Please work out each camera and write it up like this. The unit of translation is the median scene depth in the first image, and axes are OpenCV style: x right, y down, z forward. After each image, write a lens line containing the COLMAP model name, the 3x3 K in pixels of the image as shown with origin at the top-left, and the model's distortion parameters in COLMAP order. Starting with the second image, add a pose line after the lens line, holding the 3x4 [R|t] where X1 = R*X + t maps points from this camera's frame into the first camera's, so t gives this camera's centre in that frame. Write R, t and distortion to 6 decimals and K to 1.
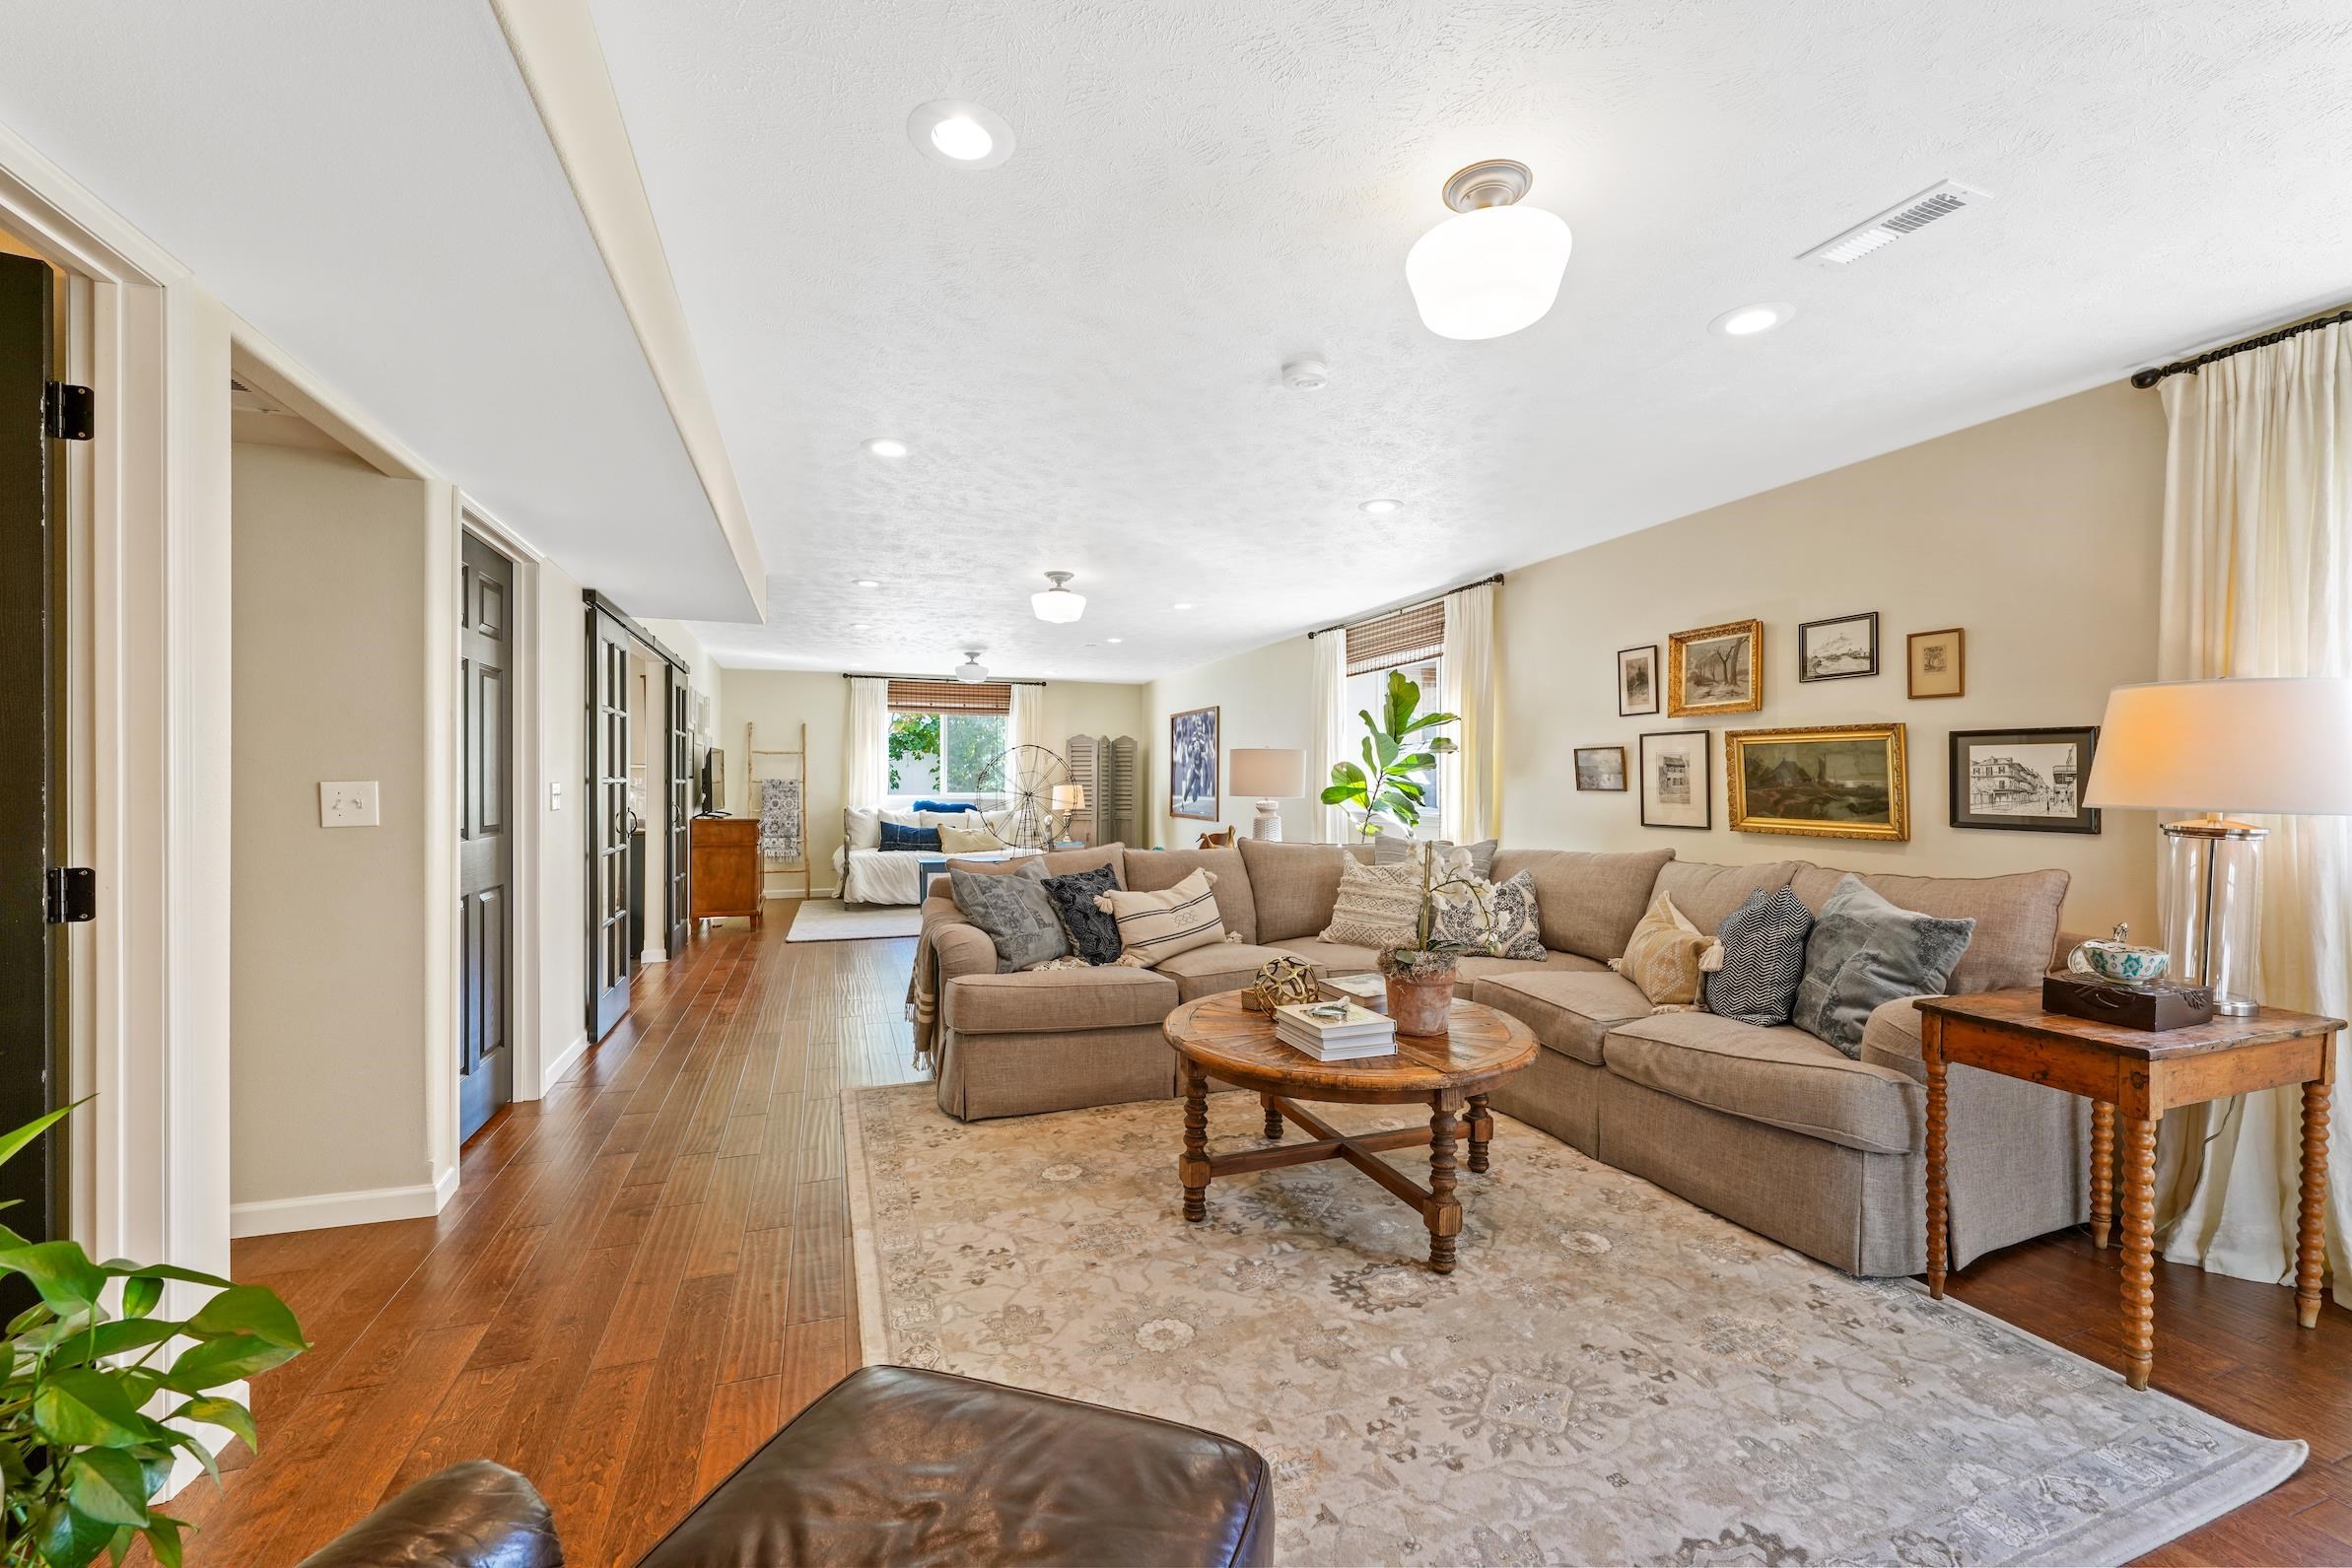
lens RADIAL K [[955.6, 0, 1176.0], [0, 955.6, 780.5], [0, 0, 1]] dist [-0.000144, -0.000148]
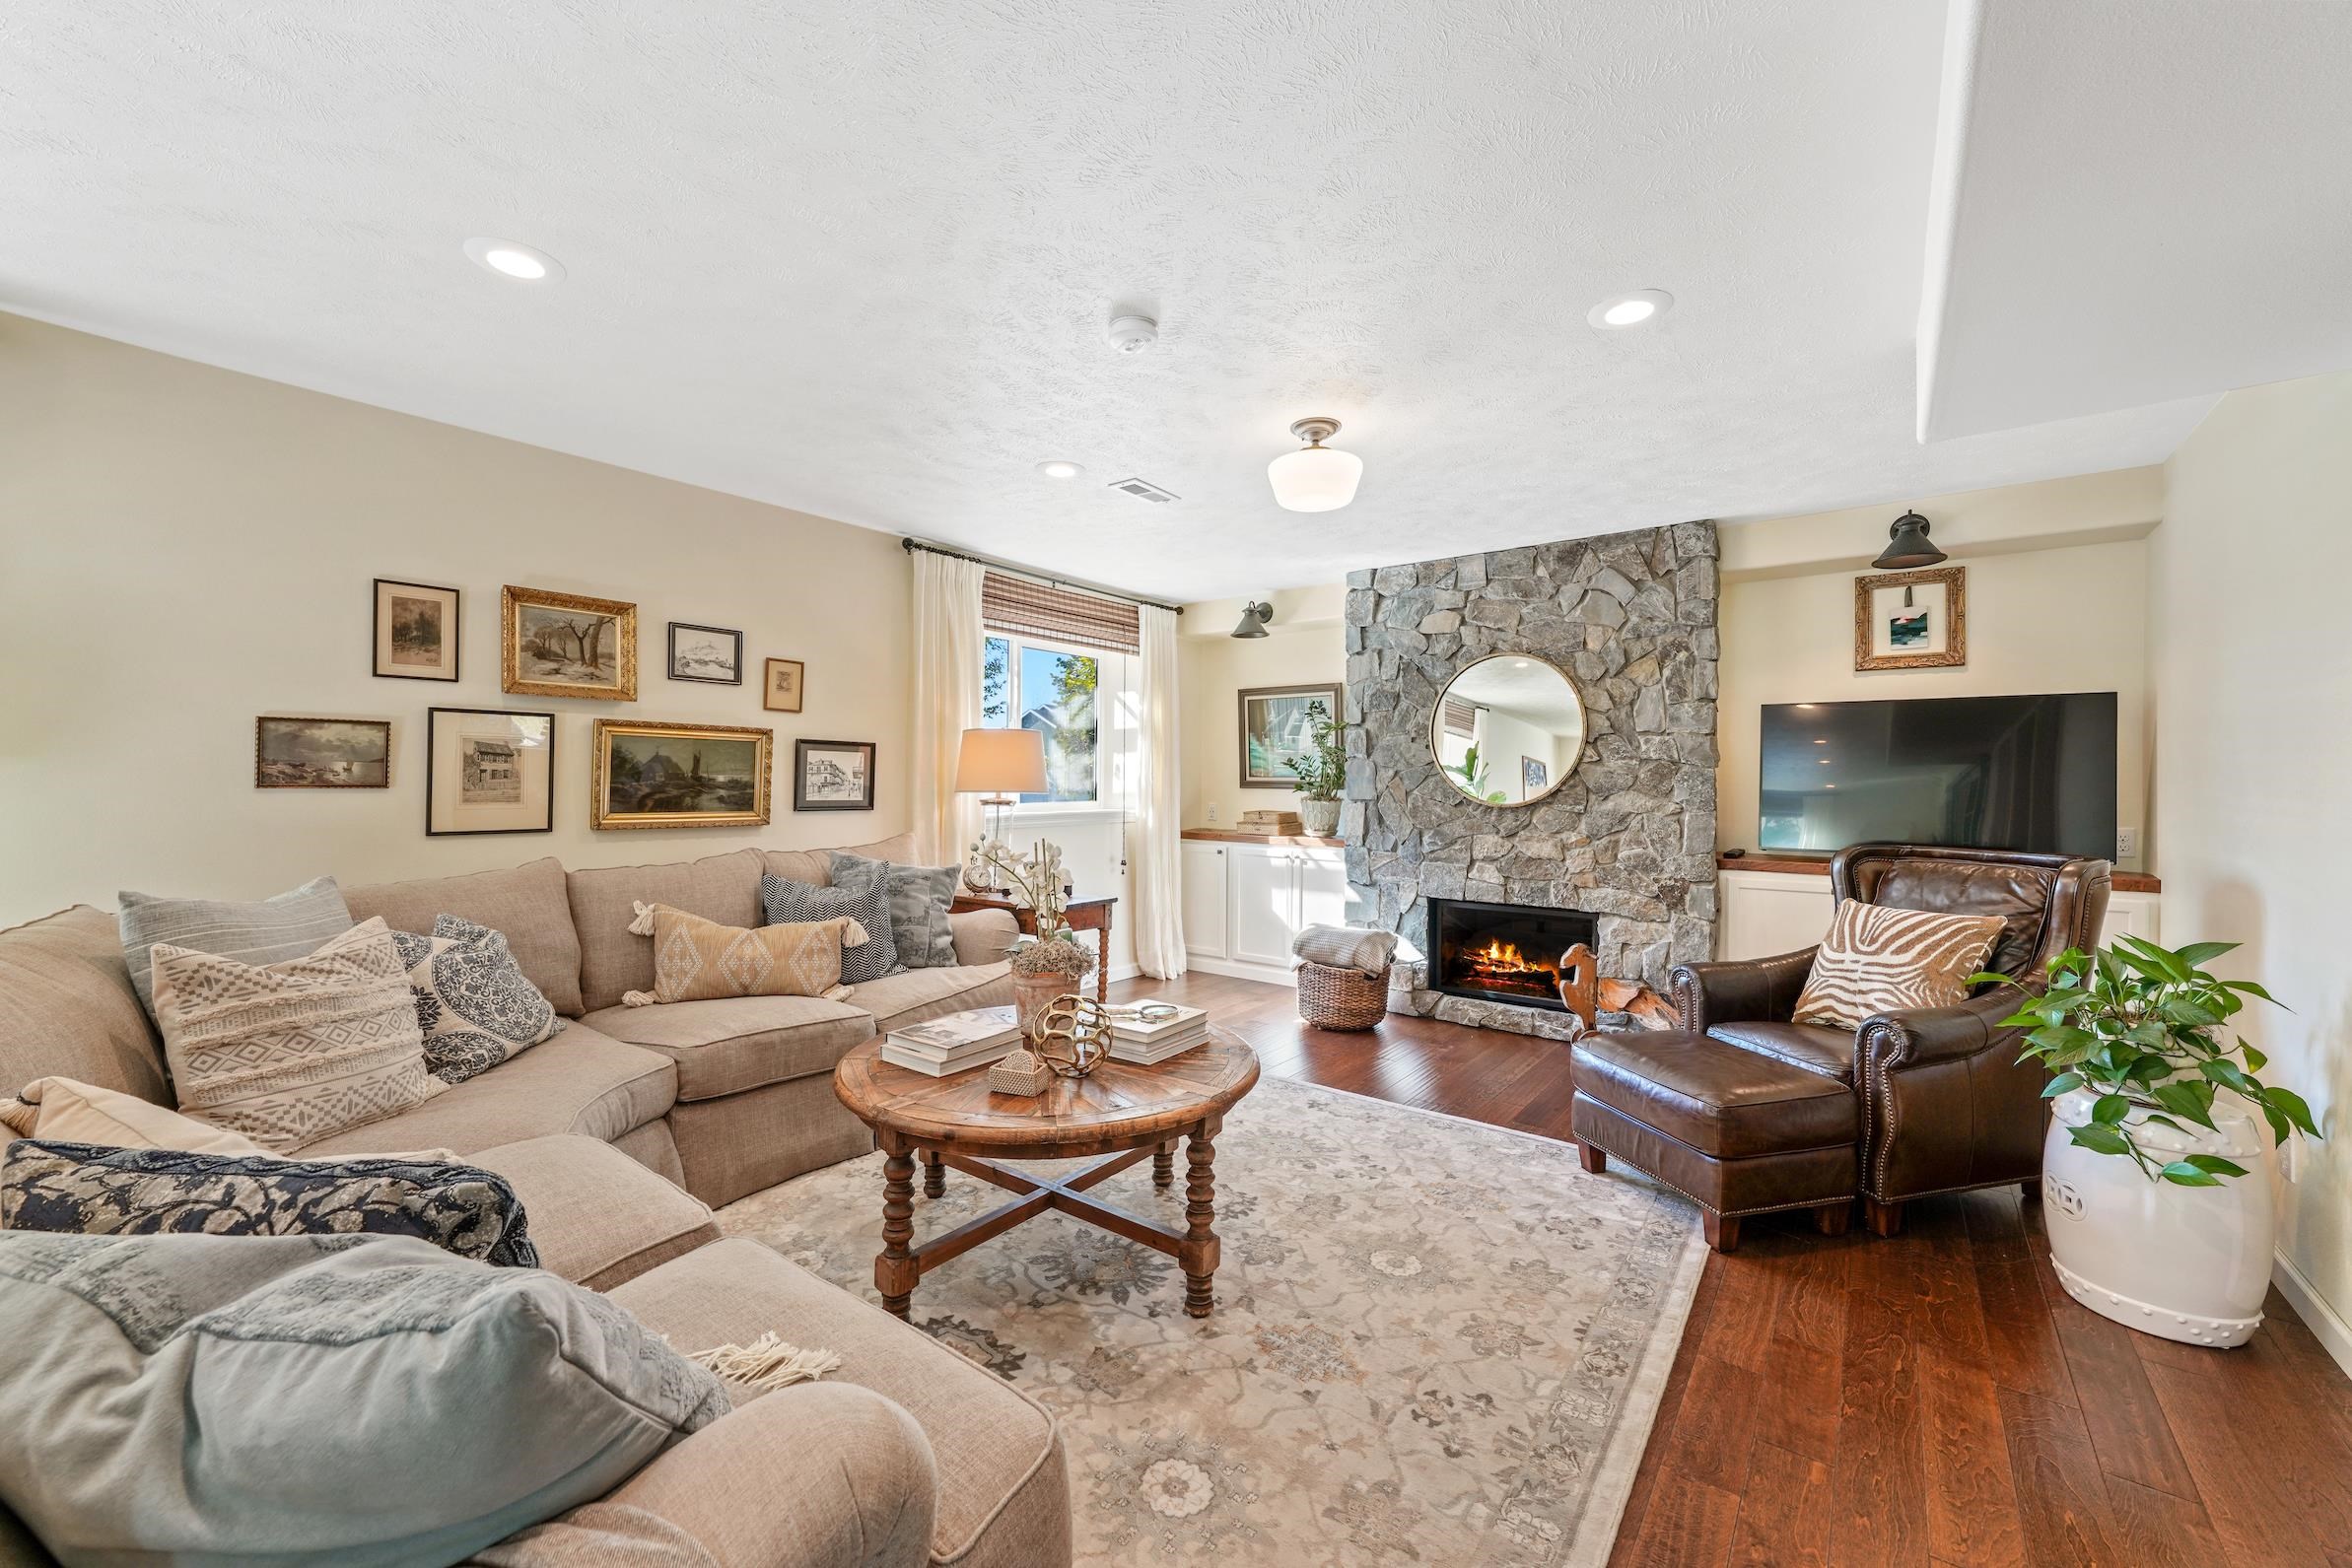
lens RADIAL K [[930.1, 0, 1176.3], [0, 930.1, 777.1], [0, 0, 1]] dist [-0.001739, -0.000196]
pose [[-0.544884, -0.001593, 0.838510, -0.490971], [-0.008549, 0.999957, -0.003656, 0.001598], [-0.838468, -0.009161, -0.544874, 1.120082]]
